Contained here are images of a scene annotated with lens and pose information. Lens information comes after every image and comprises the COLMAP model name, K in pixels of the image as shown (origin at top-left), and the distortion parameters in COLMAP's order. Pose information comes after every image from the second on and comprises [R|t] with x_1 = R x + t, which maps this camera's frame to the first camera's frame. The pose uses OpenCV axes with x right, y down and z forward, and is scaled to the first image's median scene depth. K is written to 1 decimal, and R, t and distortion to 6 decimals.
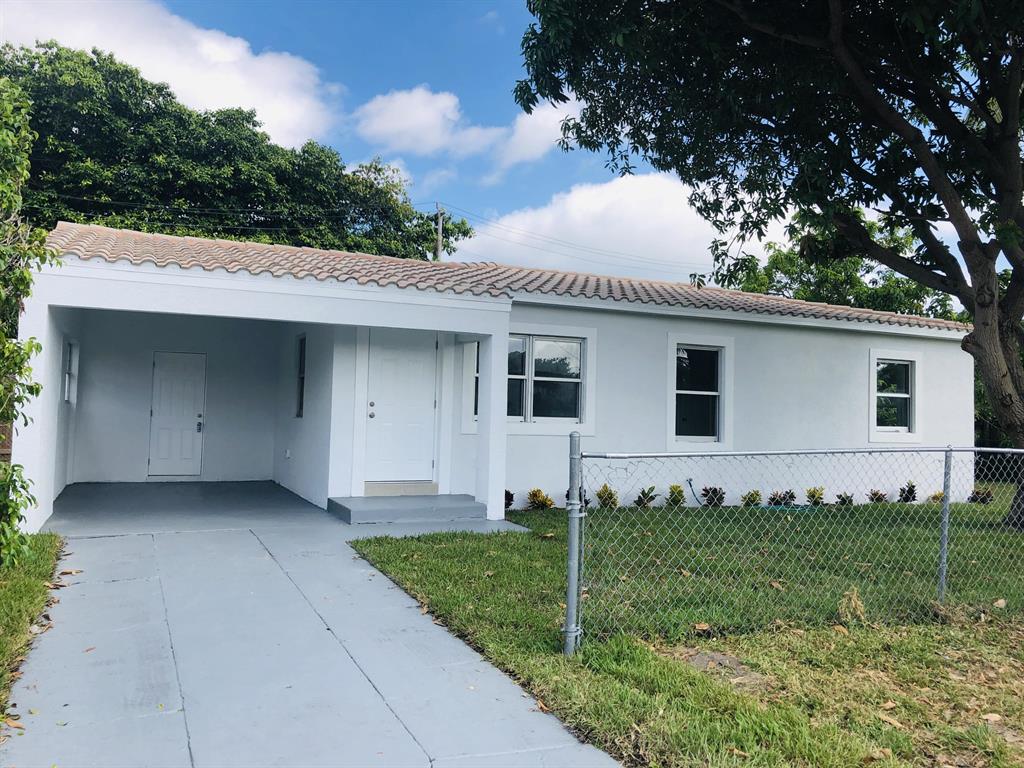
lens RADIAL K [[854.3, 0, 511.5], [0, 854.3, 373.9], [0, 0, 1]] dist [0.034847, -0.021641]
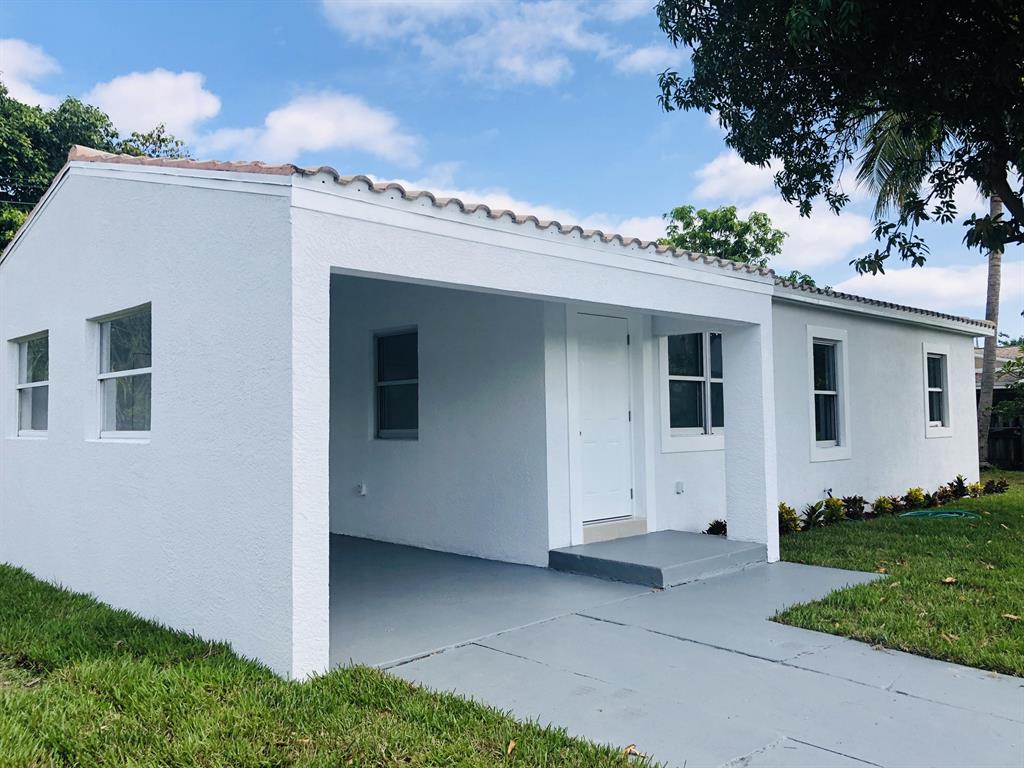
lens RADIAL K [[854.3, 0, 506.8], [0, 854.3, 369.7], [0, 0, 1]] dist [0.034847, -0.021641]
pose [[0.939696, -0.018359, 0.341519, -0.153121], [0.020482, 0.999787, -0.002612, -0.002410], [-0.341398, 0.009450, 0.939871, 0.102201]]
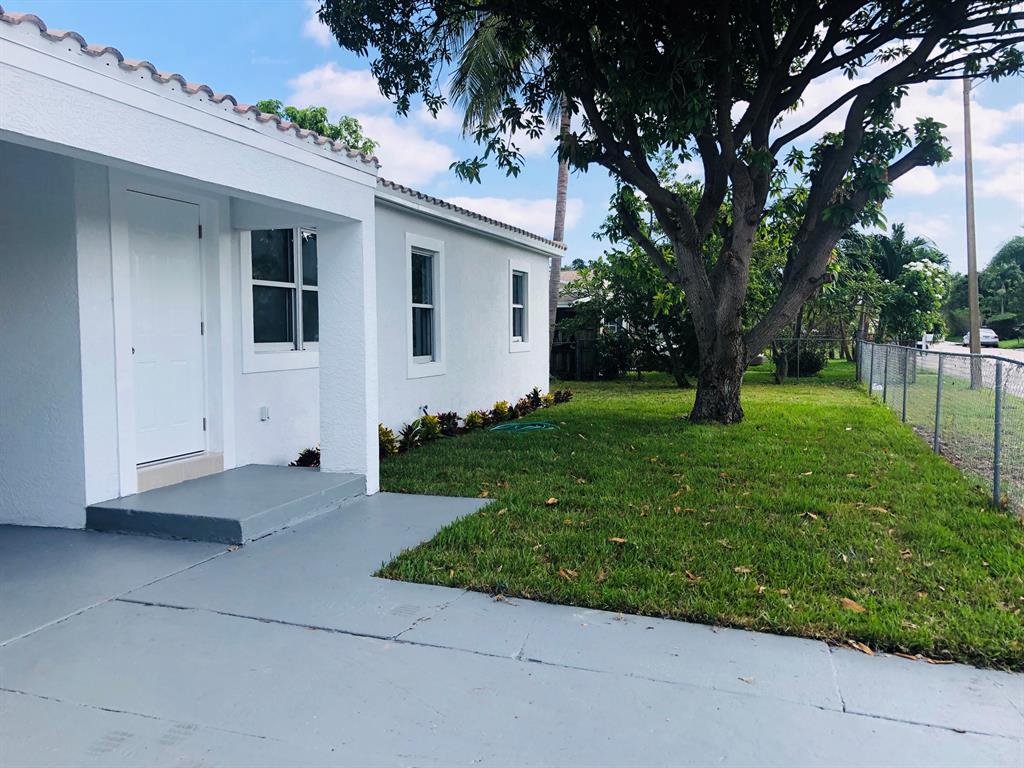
lens RADIAL K [[854.3, 0, 500.4], [0, 854.3, 369.7], [0, 0, 1]] dist [0.034847, -0.021641]
pose [[0.686847, -0.065134, 0.723878, -0.131737], [-0.009289, 0.995108, 0.098352, 0.000601], [-0.726743, -0.074277, 0.682882, 0.137227]]
